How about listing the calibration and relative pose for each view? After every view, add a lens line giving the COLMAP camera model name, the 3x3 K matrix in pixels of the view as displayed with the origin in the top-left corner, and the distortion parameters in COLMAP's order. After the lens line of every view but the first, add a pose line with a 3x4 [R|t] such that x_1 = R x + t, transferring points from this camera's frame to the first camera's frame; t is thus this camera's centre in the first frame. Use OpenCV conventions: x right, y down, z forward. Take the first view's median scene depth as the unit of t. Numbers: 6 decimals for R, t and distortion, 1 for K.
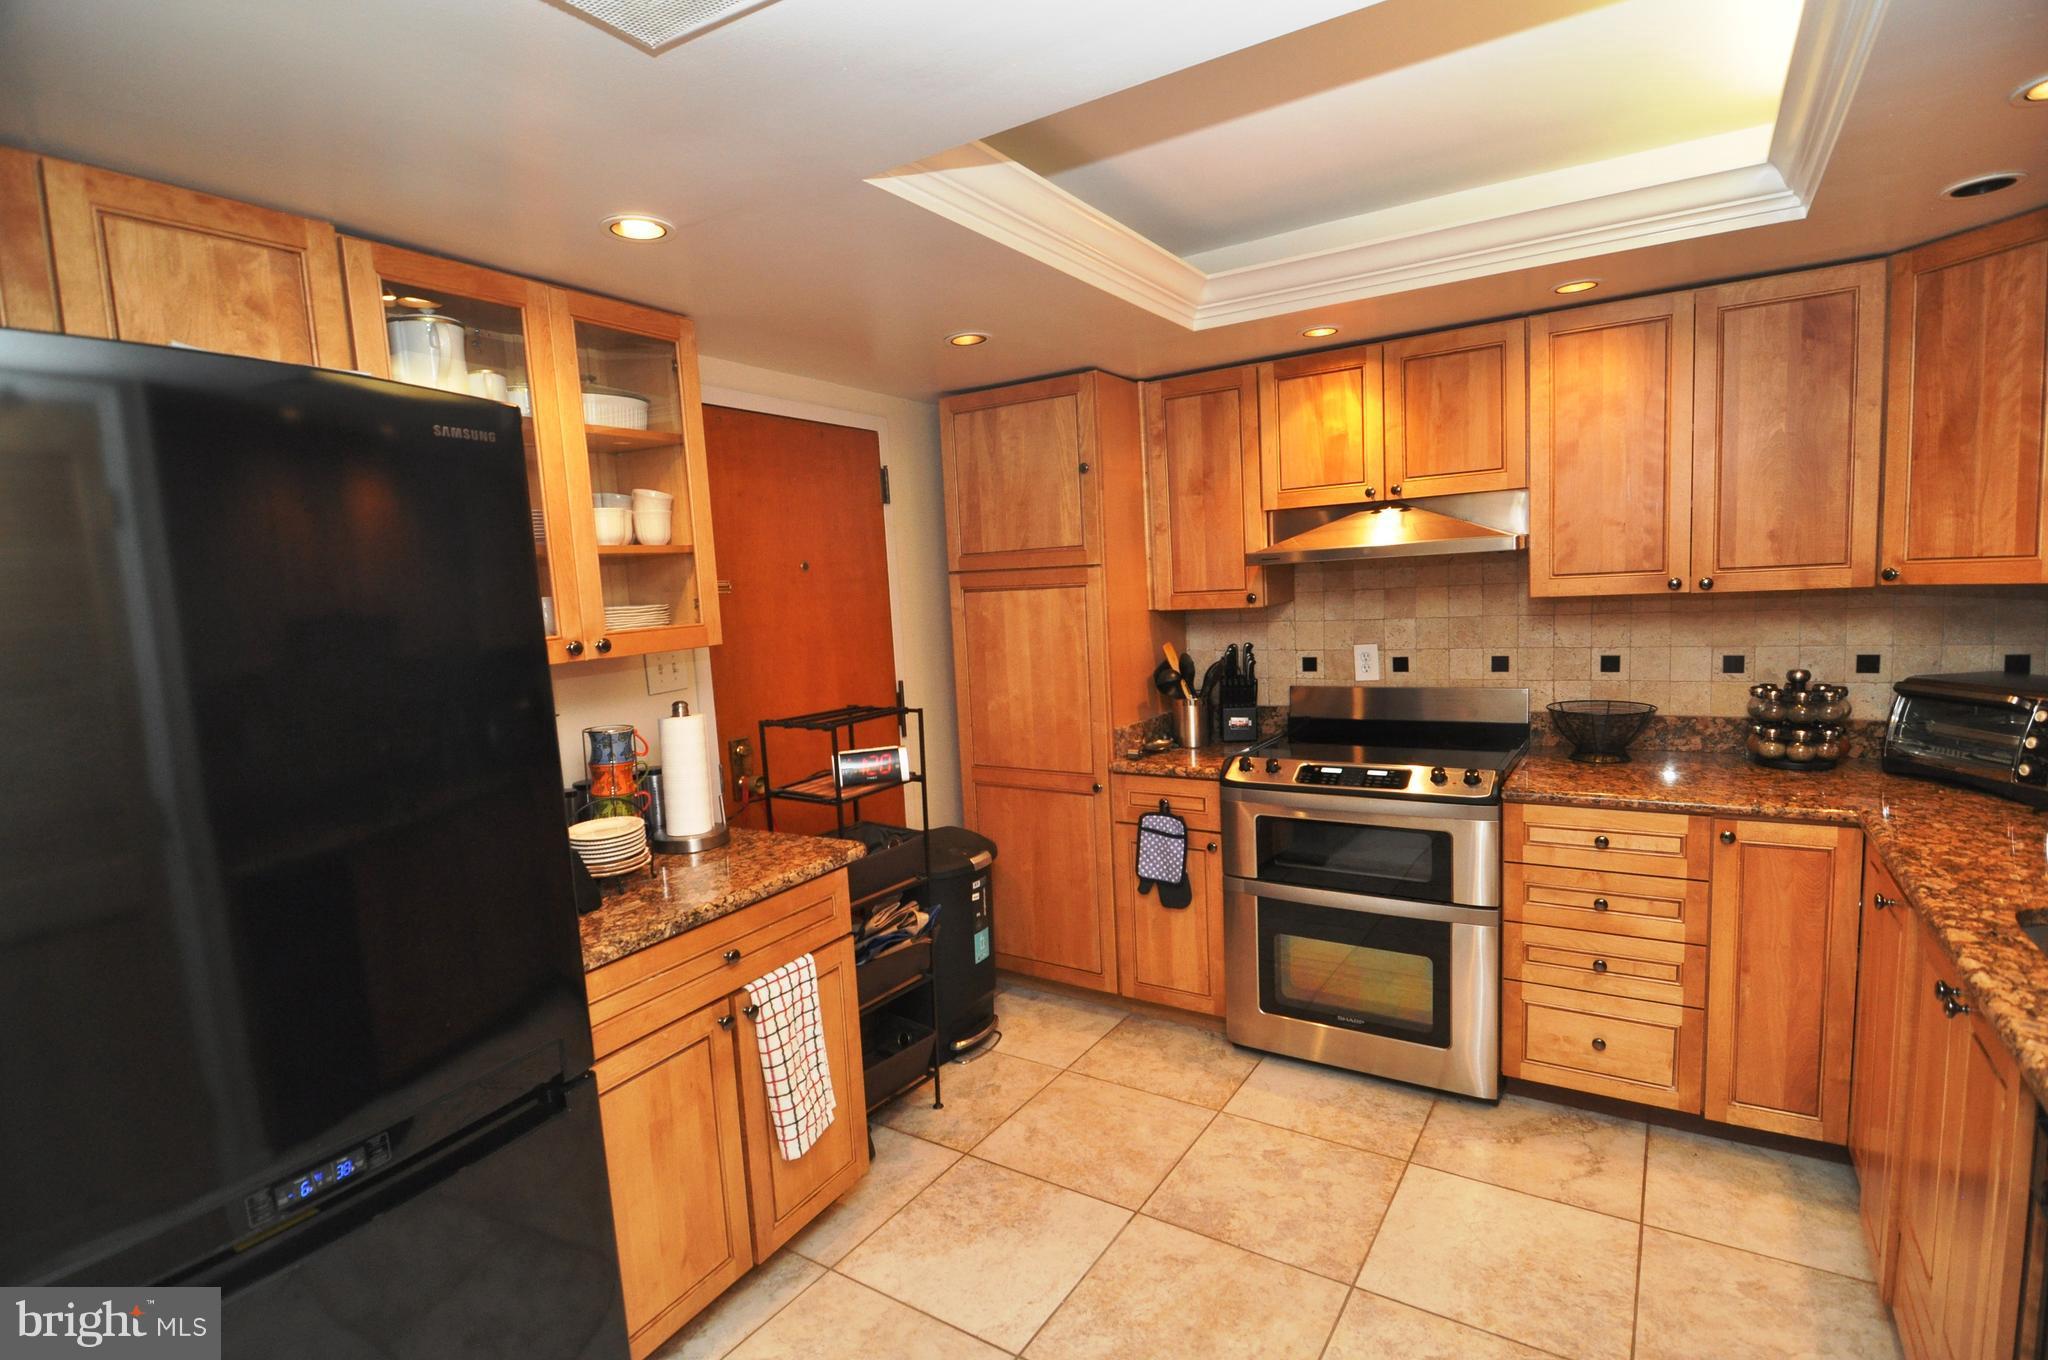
lens RADIAL K [[983.5, 0, 1030.8], [0, 983.5, 694.4], [0, 0, 1]] dist [-0.002484, -0.012758]
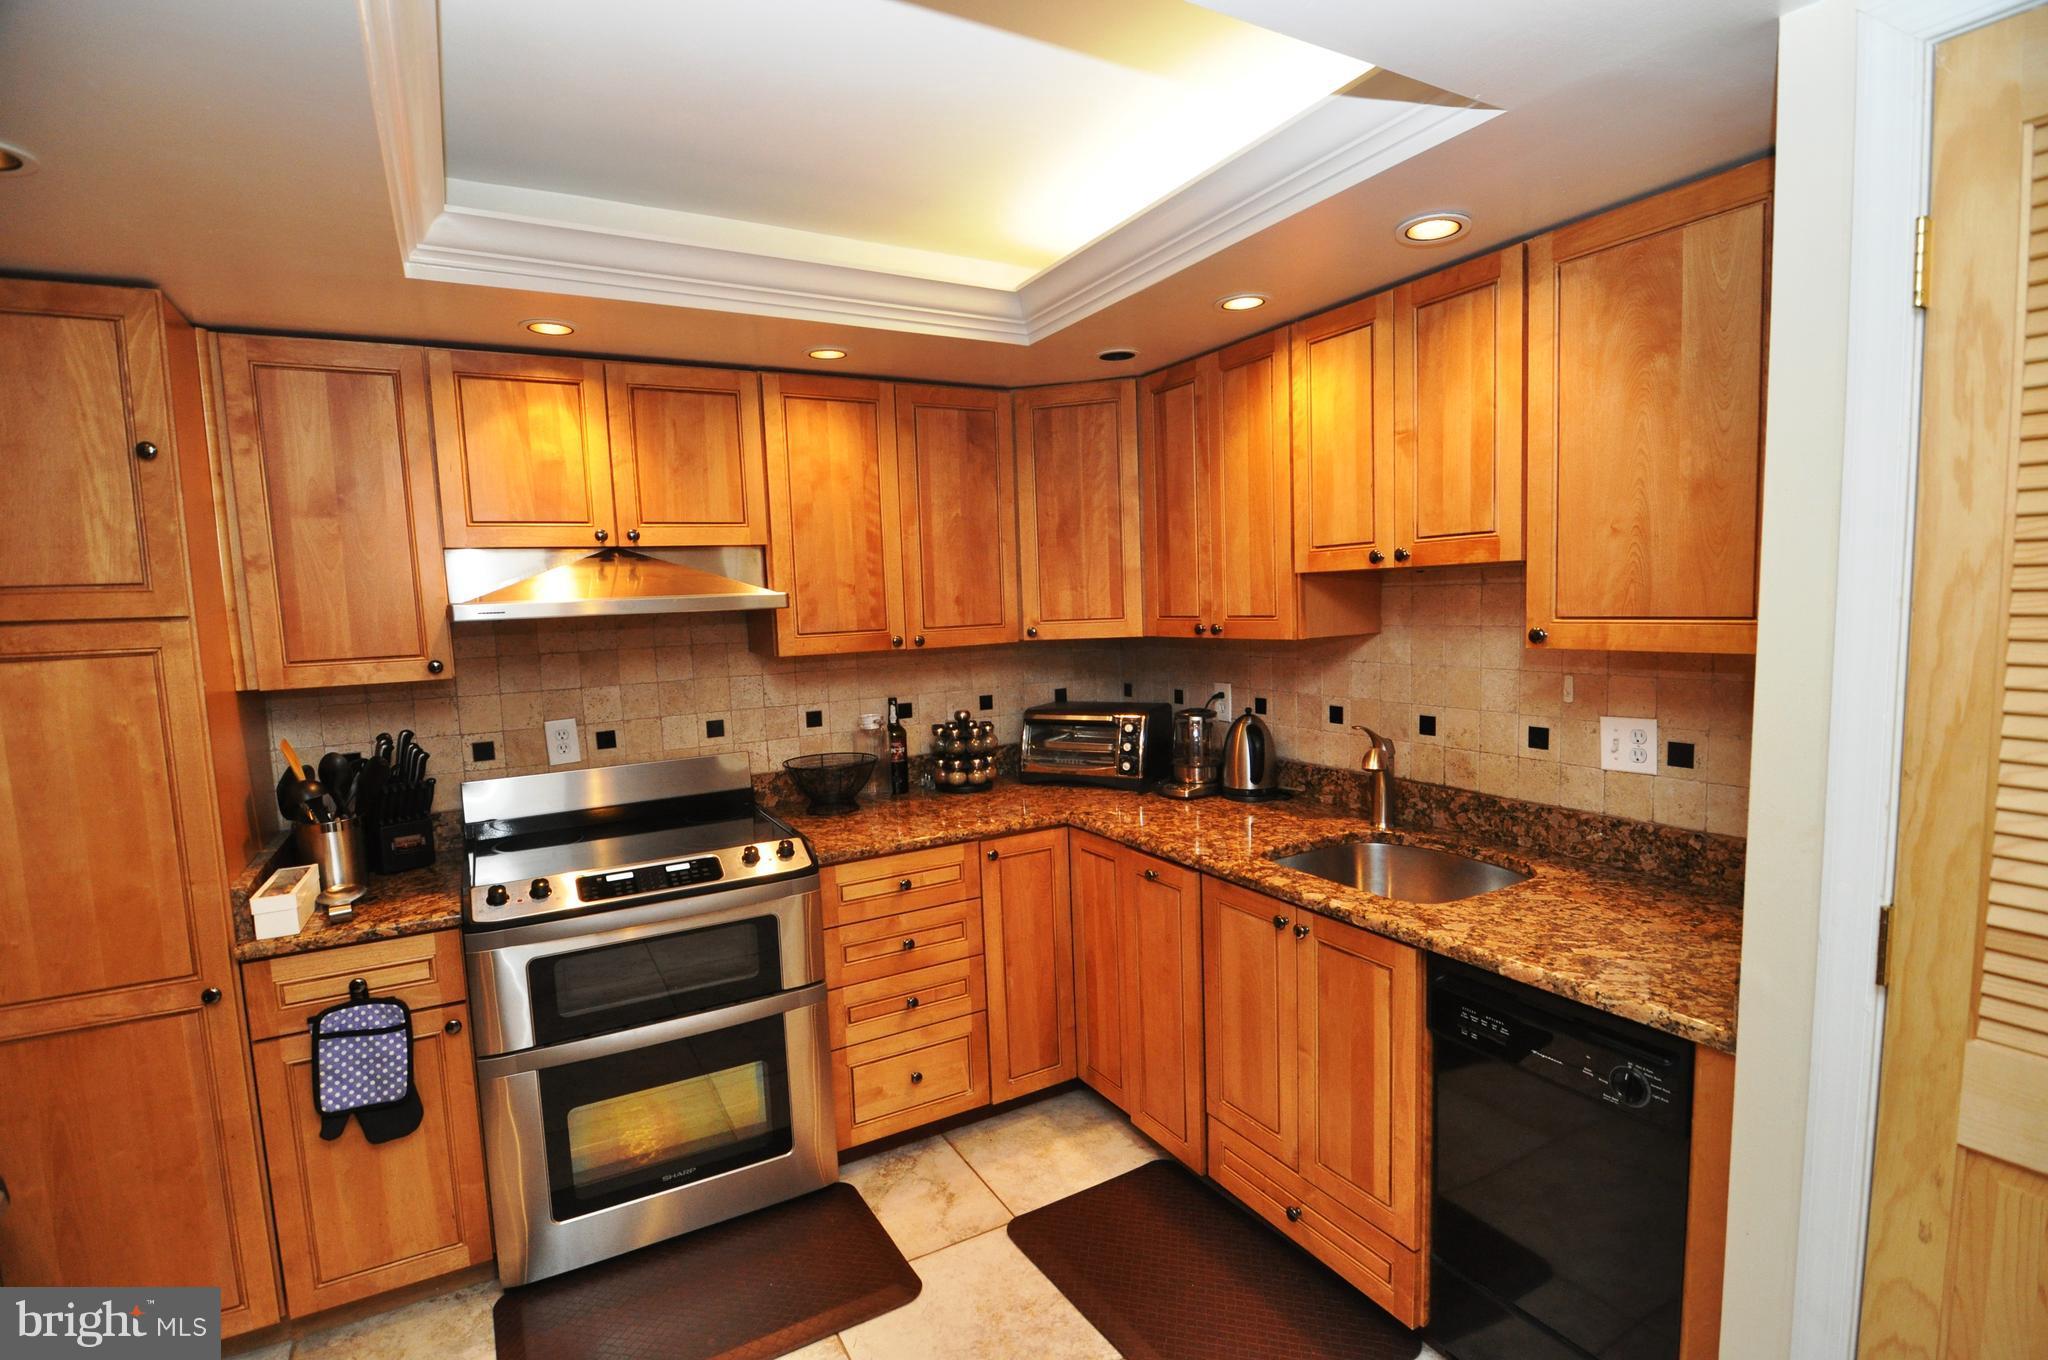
lens RADIAL K [[983.5, 0, 1030.8], [0, 983.5, 694.4], [0, 0, 1]] dist [-0.002484, -0.012758]
pose [[0.461433, -0.051439, 0.885682, -0.246379], [0.113505, 0.993536, -0.001432, -0.031662], [-0.879884, 0.101190, 0.464289, 0.328702]]
